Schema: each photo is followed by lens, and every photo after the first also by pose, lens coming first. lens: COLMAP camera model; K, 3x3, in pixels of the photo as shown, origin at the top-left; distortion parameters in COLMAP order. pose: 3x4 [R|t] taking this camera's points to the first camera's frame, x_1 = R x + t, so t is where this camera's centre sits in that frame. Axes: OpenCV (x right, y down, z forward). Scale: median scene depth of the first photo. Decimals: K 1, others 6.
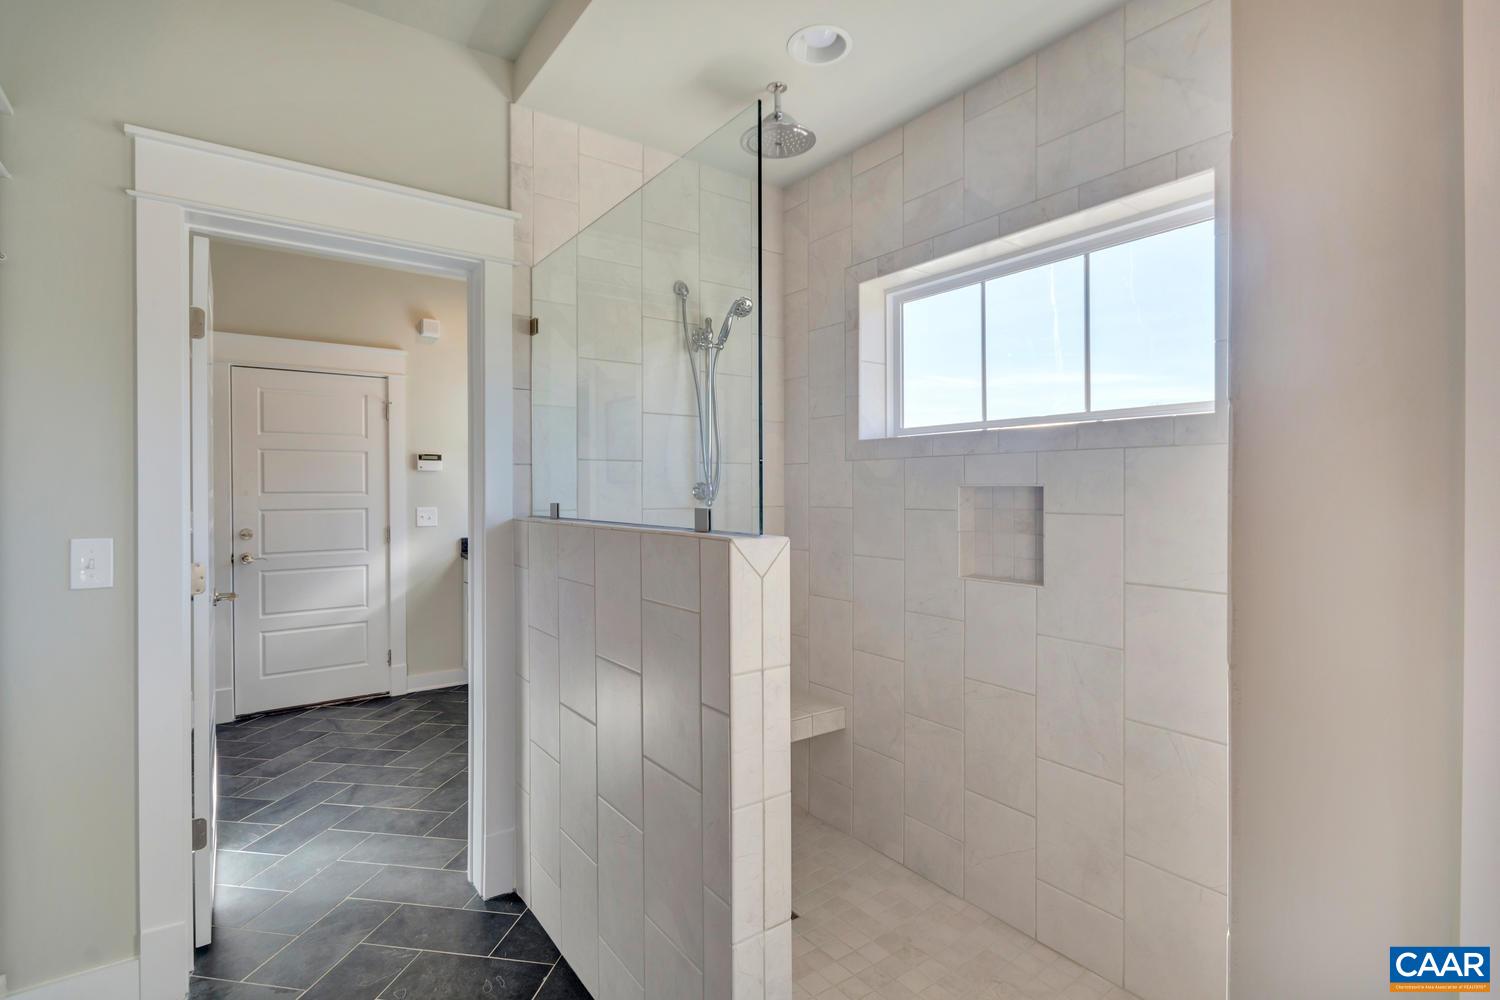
lens RADIAL K [[710.0, 0, 747.4], [0, 710.0, 487.8], [0, 0, 1]] dist [-0.001656, -0.000953]
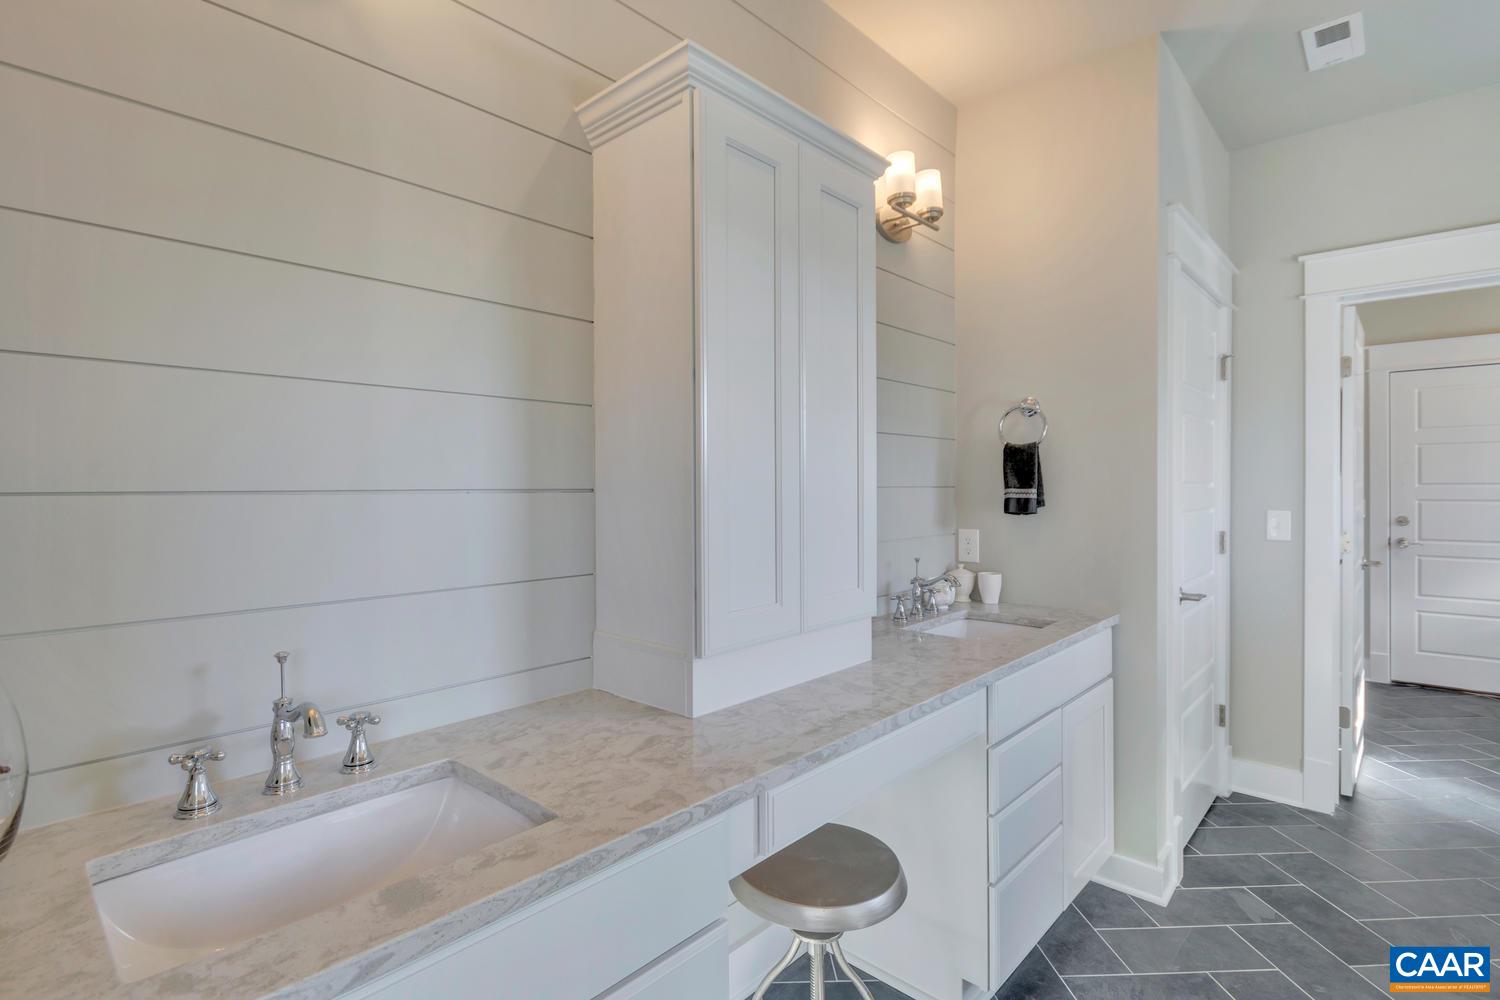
lens RADIAL K [[710.0, 0, 747.4], [0, 710.0, 487.8], [0, 0, 1]] dist [-0.001656, -0.000953]
pose [[0.185200, 0.011291, -0.982636, 0.318643], [0.002368, 0.999926, 0.011936, -0.003742], [0.982698, -0.004537, 0.185160, -0.354893]]
